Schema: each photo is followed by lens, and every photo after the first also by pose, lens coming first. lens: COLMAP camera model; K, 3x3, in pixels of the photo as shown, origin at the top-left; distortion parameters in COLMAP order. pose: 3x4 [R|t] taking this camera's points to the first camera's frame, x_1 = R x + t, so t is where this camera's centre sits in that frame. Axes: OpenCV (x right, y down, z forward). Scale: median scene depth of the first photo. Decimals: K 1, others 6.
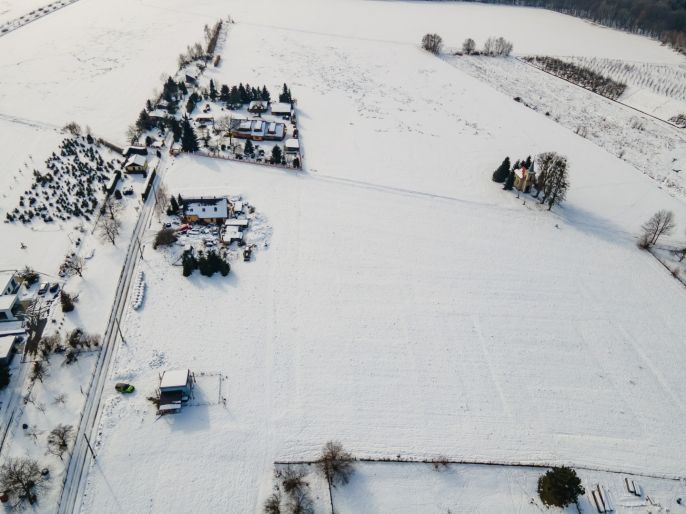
lens RADIAL K [[500.2, 0, 346.6], [0, 500.2, 256.5], [0, 0, 1]] dist [0.017797, 0.052646]
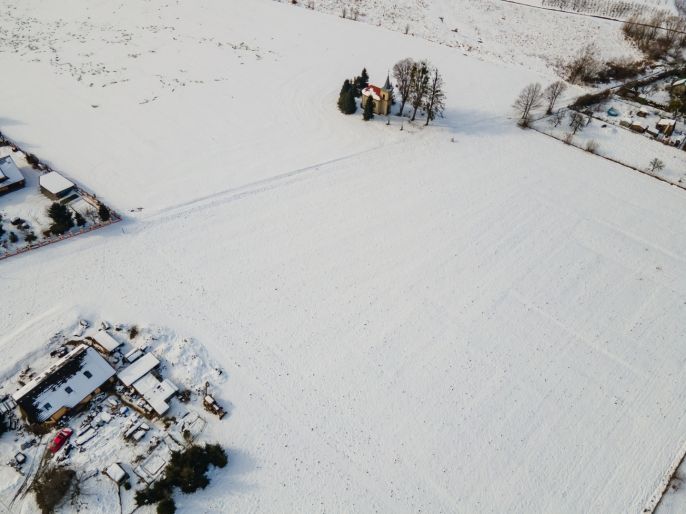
lens RADIAL K [[500.2, 0, 346.6], [0, 500.2, 256.5], [0, 0, 1]] dist [0.017797, 0.052646]
pose [[0.694926, -0.535142, 0.480313, -0.242920], [0.407345, 0.843408, 0.350331, -0.263016], [-0.592577, -0.047801, 0.804094, 0.362430]]
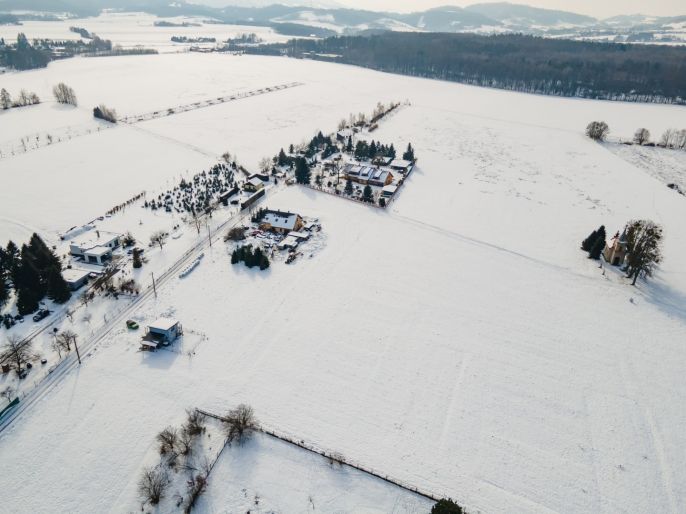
lens RADIAL K [[496.3, 0, 346.5], [0, 496.3, 258.6], [0, 0, 1]] dist [0.041541, 0.012248]
pose [[0.908811, 0.173080, -0.379614, 0.277793], [-0.239640, 0.961377, -0.135380, 0.096877], [0.341521, 0.214006, 0.915186, 0.043114]]
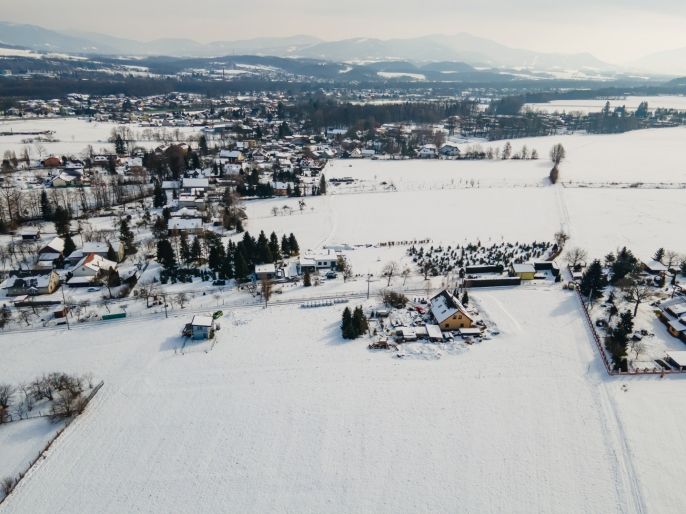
lens RADIAL K [[496.3, 0, 346.5], [0, 496.3, 258.6], [0, 0, 1]] dist [0.041541, 0.012248]
pose [[-0.026723, 0.320258, -0.946953, 0.499495], [-0.604278, 0.749446, 0.270515, -0.275439], [0.796325, 0.579452, 0.173497, 0.613759]]
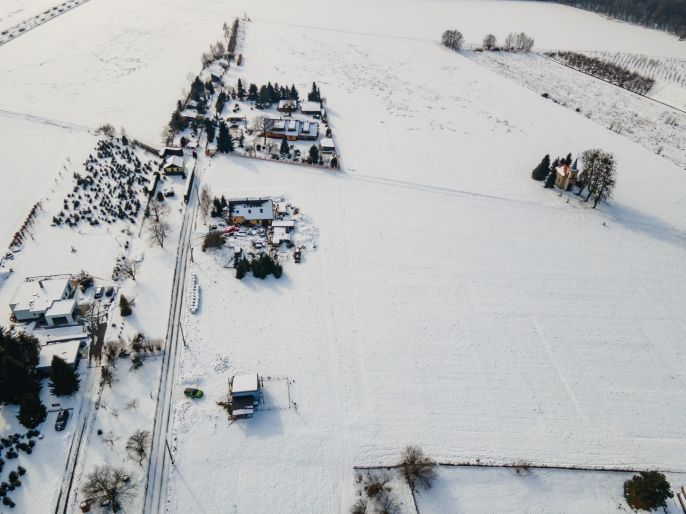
lens RADIAL K [[496.3, 0, 346.5], [0, 496.3, 258.6], [0, 0, 1]] dist [0.041541, 0.012248]
pose [[0.999955, -0.009164, 0.002272, -0.088543], [0.009138, 0.999892, 0.011487, -0.008157], [-0.002377, -0.011466, 0.999931, 0.009550]]
